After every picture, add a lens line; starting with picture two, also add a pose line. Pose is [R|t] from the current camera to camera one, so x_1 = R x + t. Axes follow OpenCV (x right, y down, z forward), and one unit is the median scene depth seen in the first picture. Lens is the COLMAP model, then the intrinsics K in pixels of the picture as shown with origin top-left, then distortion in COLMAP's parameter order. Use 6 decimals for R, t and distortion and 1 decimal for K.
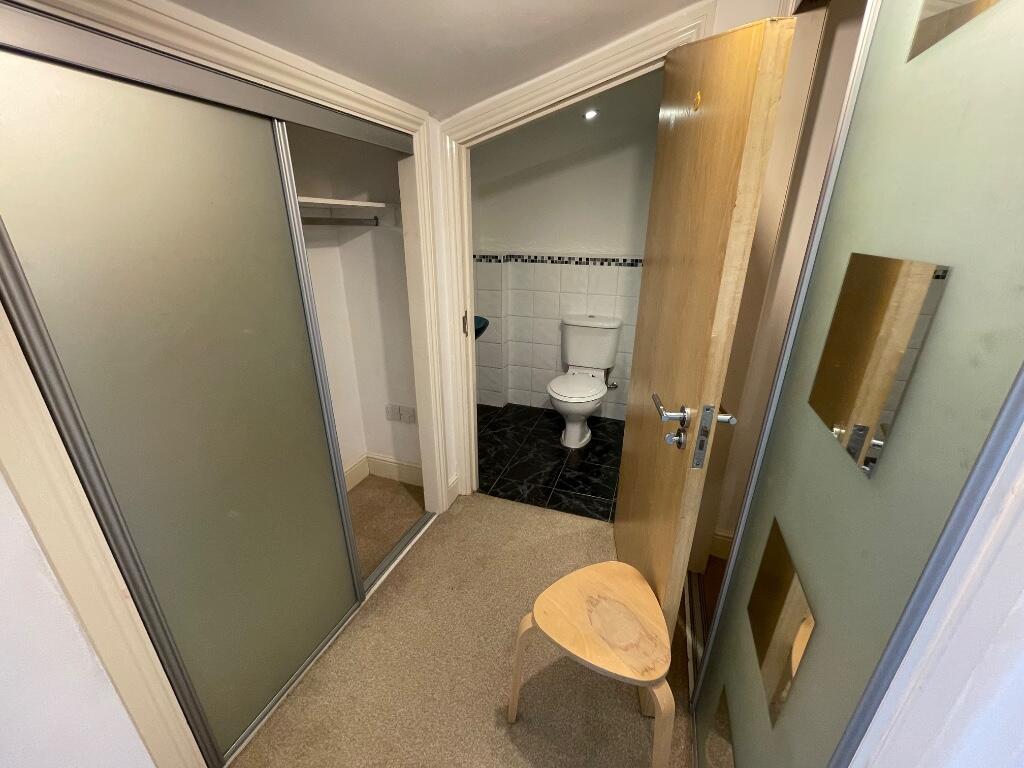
lens RADIAL K [[407.1, 0, 514.2], [0, 407.1, 381.7], [0, 0, 1]] dist [-0.011535, -0.000146]
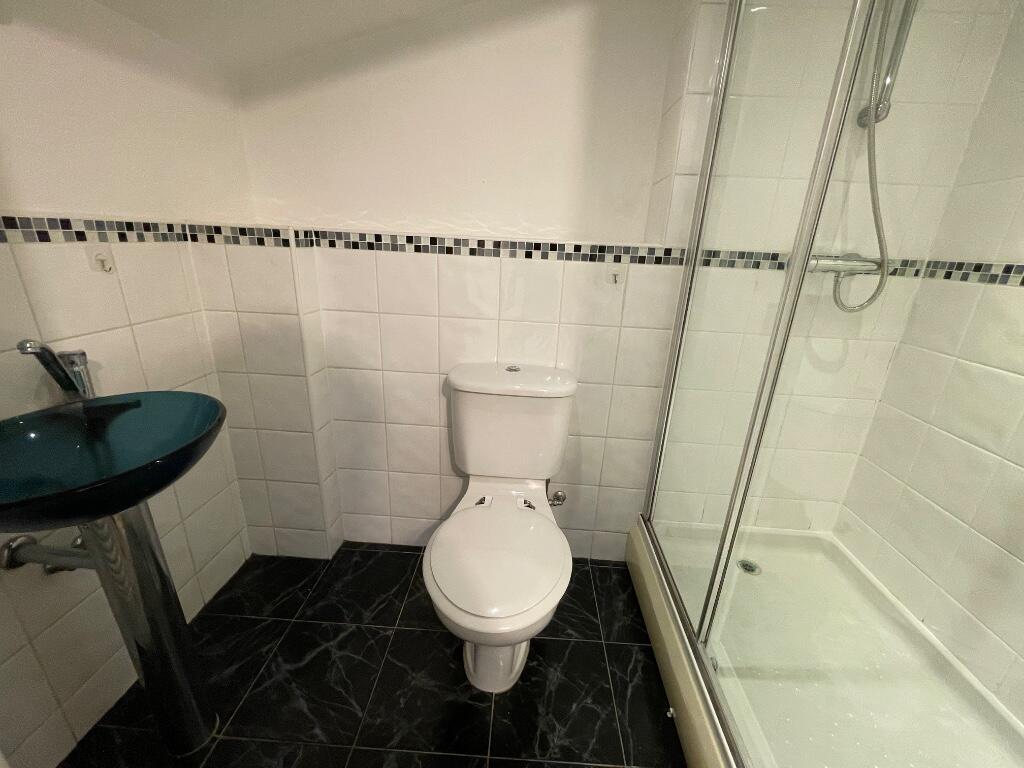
lens RADIAL K [[407.1, 0, 515.8], [0, 407.1, 379.3], [0, 0, 1]] dist [-0.011535, -0.000146]
pose [[0.952899, -0.058121, 0.297666, 0.056076], [0.068789, 0.997306, -0.025481, -0.134913], [-0.295383, 0.044757, 0.954330, 0.555097]]
